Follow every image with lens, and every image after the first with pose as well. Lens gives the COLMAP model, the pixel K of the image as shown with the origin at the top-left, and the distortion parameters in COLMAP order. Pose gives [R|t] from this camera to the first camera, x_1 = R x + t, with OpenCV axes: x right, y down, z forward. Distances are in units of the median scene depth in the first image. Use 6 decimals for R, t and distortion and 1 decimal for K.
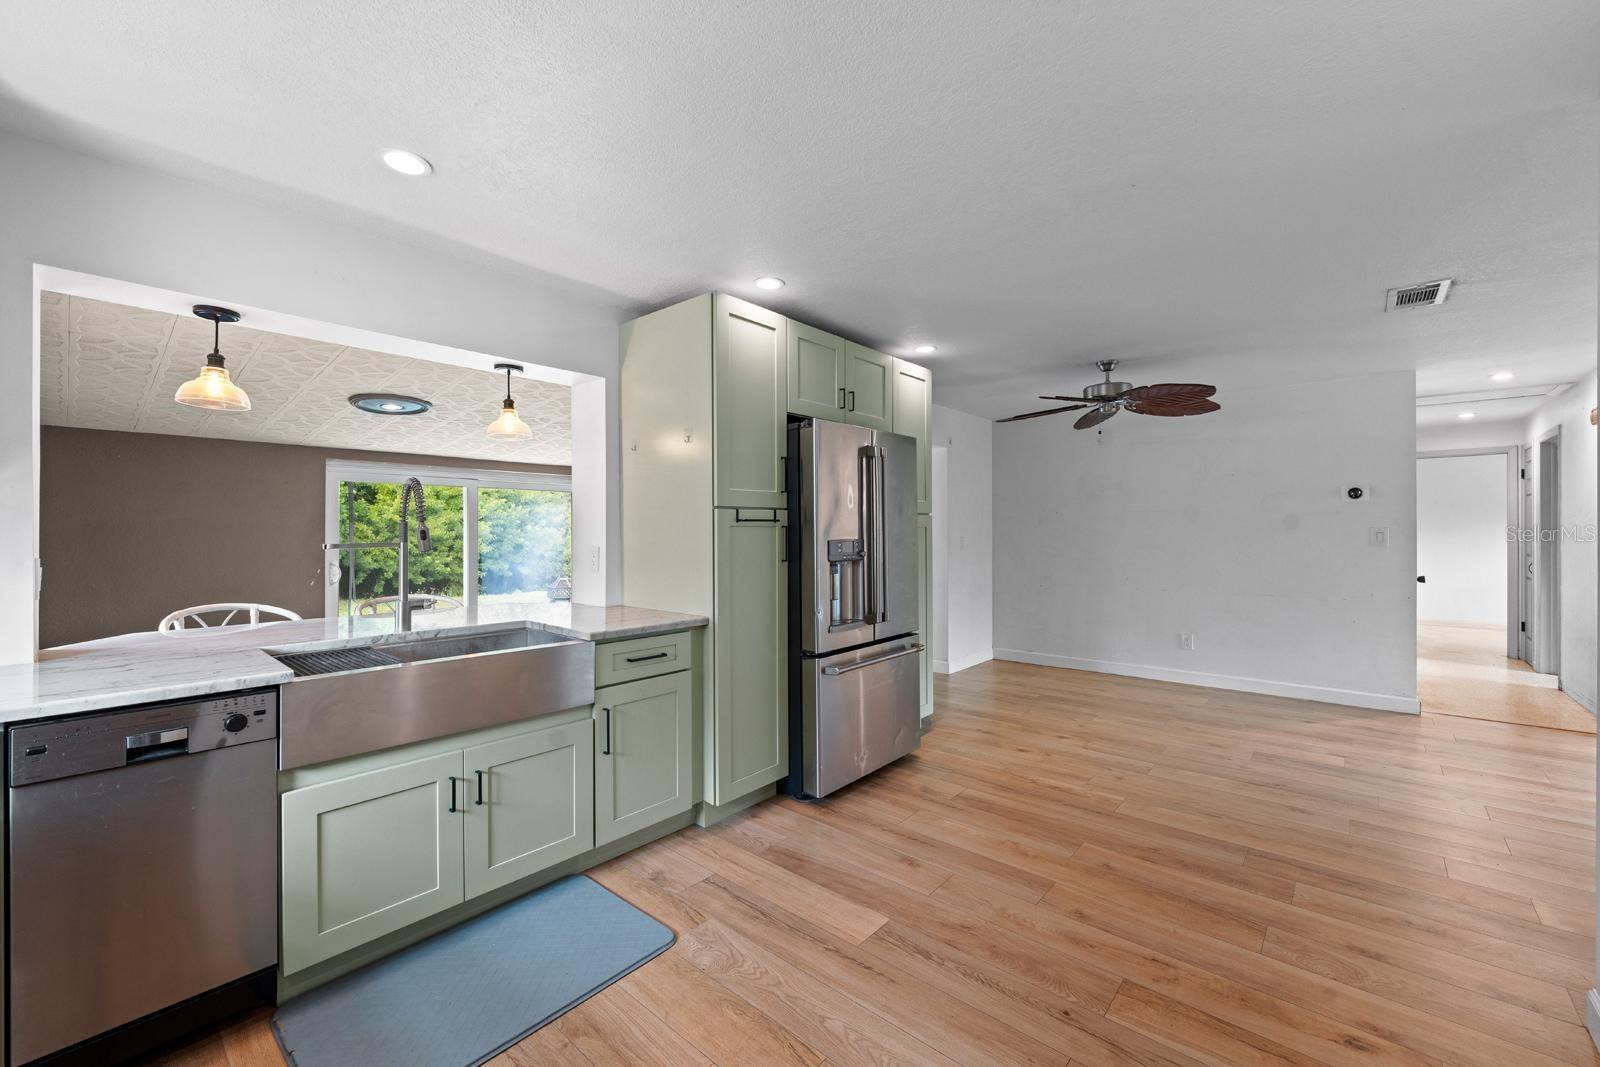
lens RADIAL K [[646.8, 0, 802.7], [0, 646.8, 529.2], [0, 0, 1]] dist [0.001251, -0.000579]
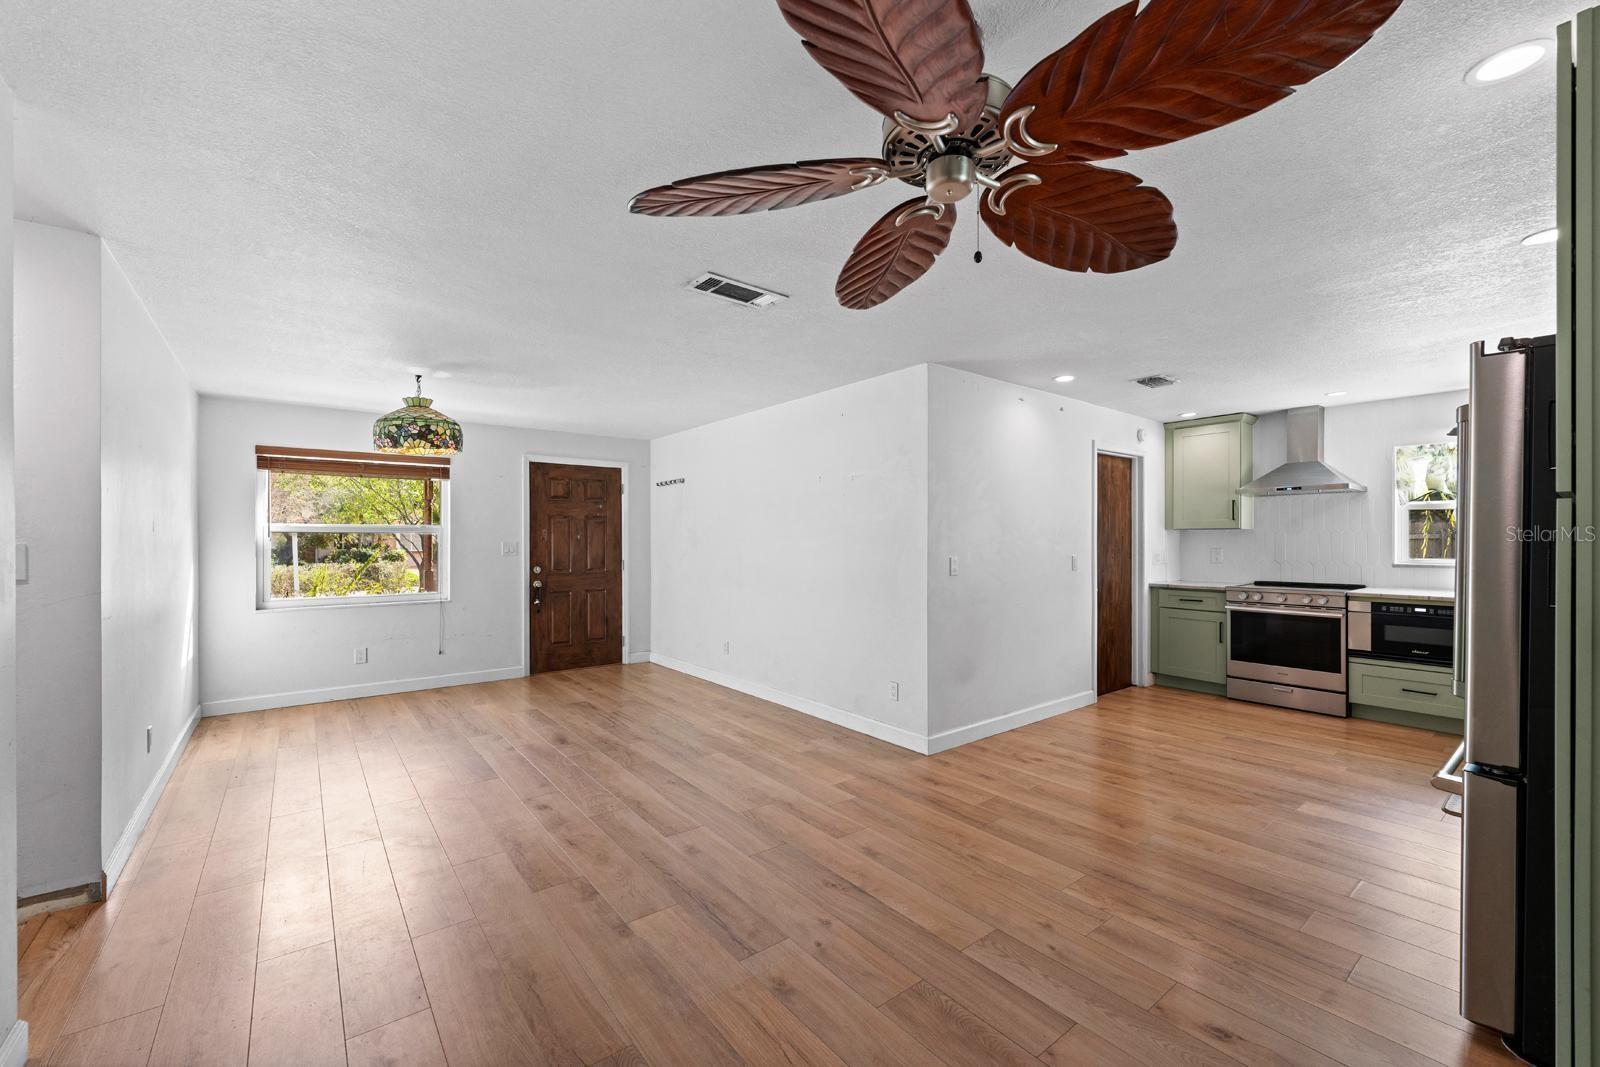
lens RADIAL K [[646.8, 0, 798.8], [0, 646.8, 540.4], [0, 0, 1]] dist [0.001251, -0.000579]
pose [[-0.981412, 0.005172, 0.191844, 0.633306], [0.004276, 0.999978, -0.005081, -0.001451], [-0.191867, -0.004166, -0.981412, 1.761665]]
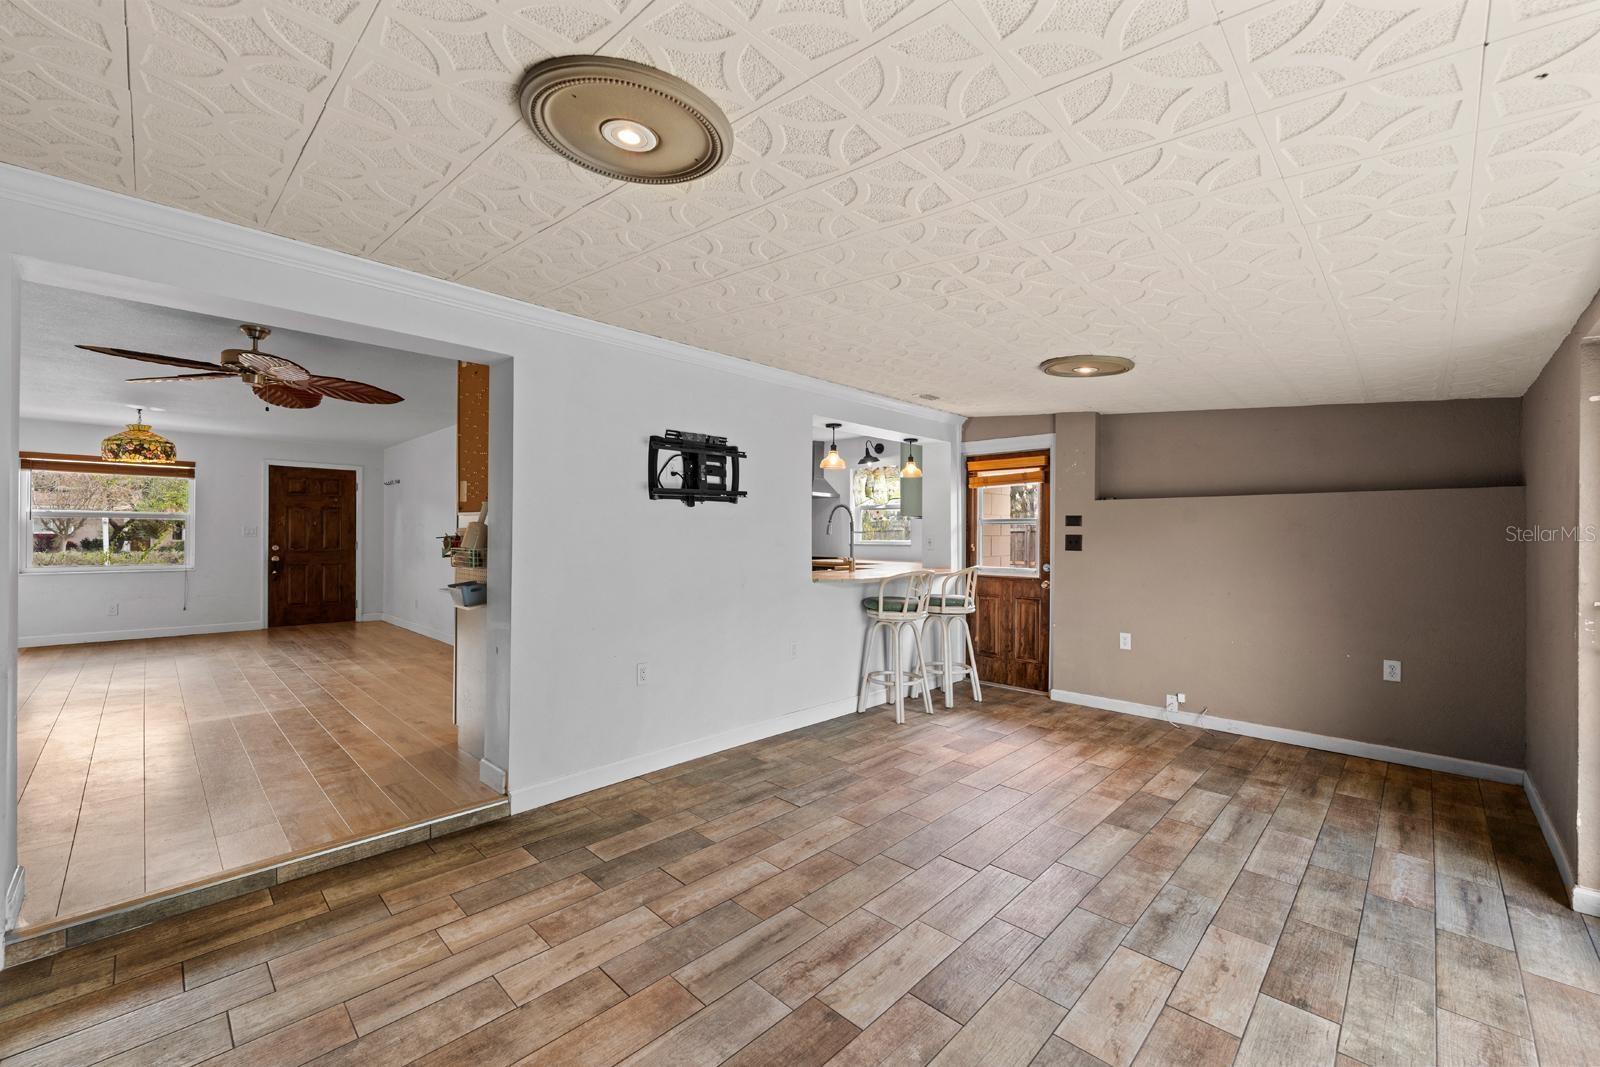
lens RADIAL K [[646.8, 0, 798.1], [0, 646.8, 533.4], [0, 0, 1]] dist [0.001251, -0.000579]
pose [[-0.997909, -0.001056, 0.064625, -0.441710], [-0.001731, 0.999945, -0.010387, 0.040108], [-0.064611, -0.010478, -0.997856, 2.413892]]
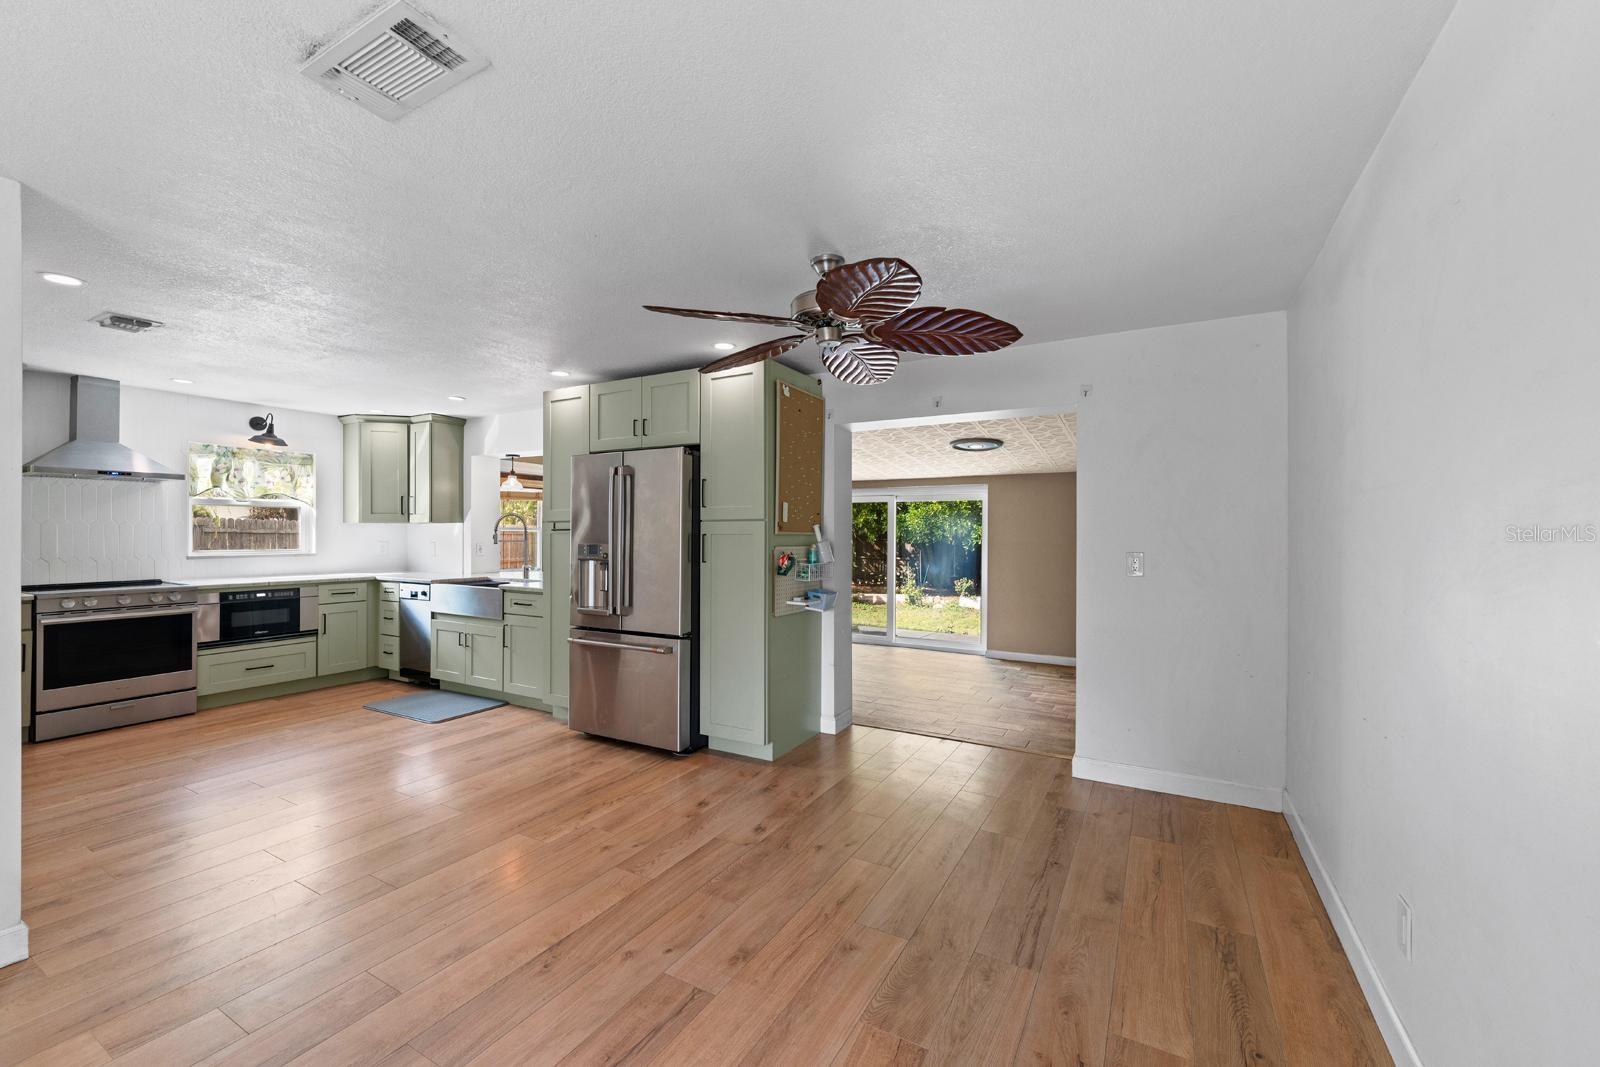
lens RADIAL K [[646.8, 0, 798.8], [0, 646.8, 531.5], [0, 0, 1]] dist [0.001251, -0.000579]
pose [[0.199811, 0.002044, -0.979832, 1.383033], [-0.000980, 0.999998, 0.001886, -0.011515], [0.979834, 0.000583, 0.199813, 1.120159]]
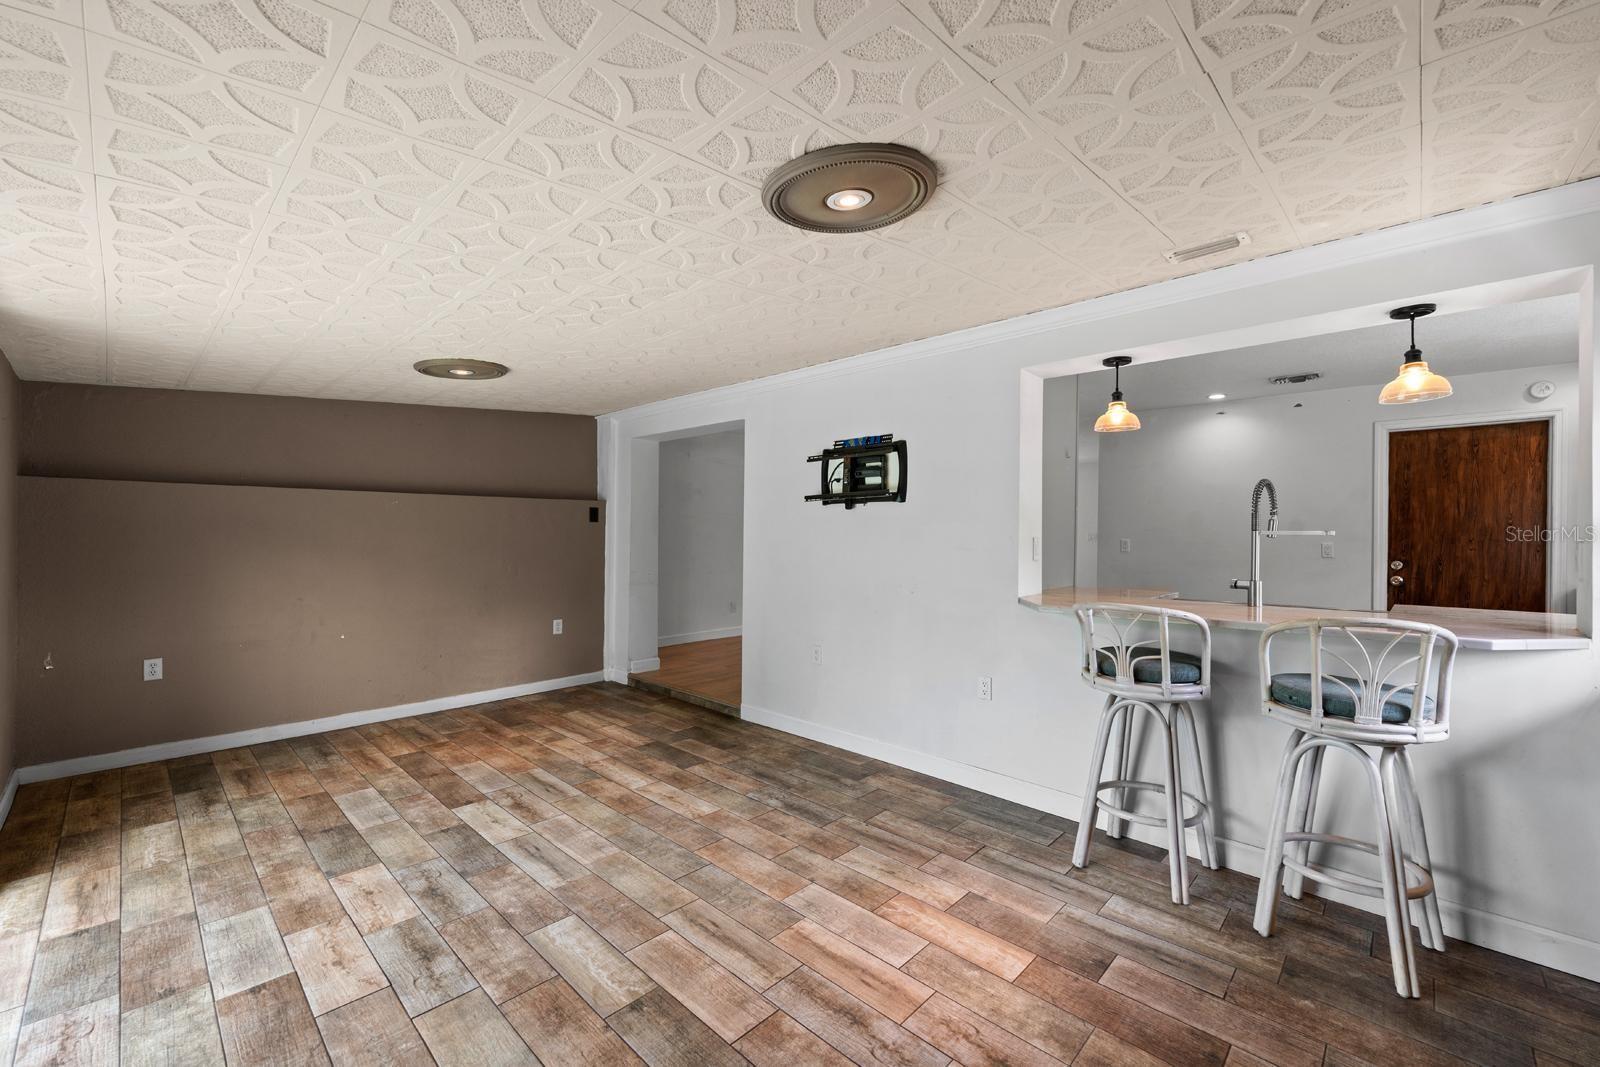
lens RADIAL K [[646.8, 0, 791.4], [0, 646.8, 538.1], [0, 0, 1]] dist [0.001251, -0.000579]
pose [[0.061652, 0.001248, 0.998097, -1.387188], [-0.013657, 0.999907, -0.000407, 0.036314], [-0.998004, -0.013606, 0.061663, 1.315062]]
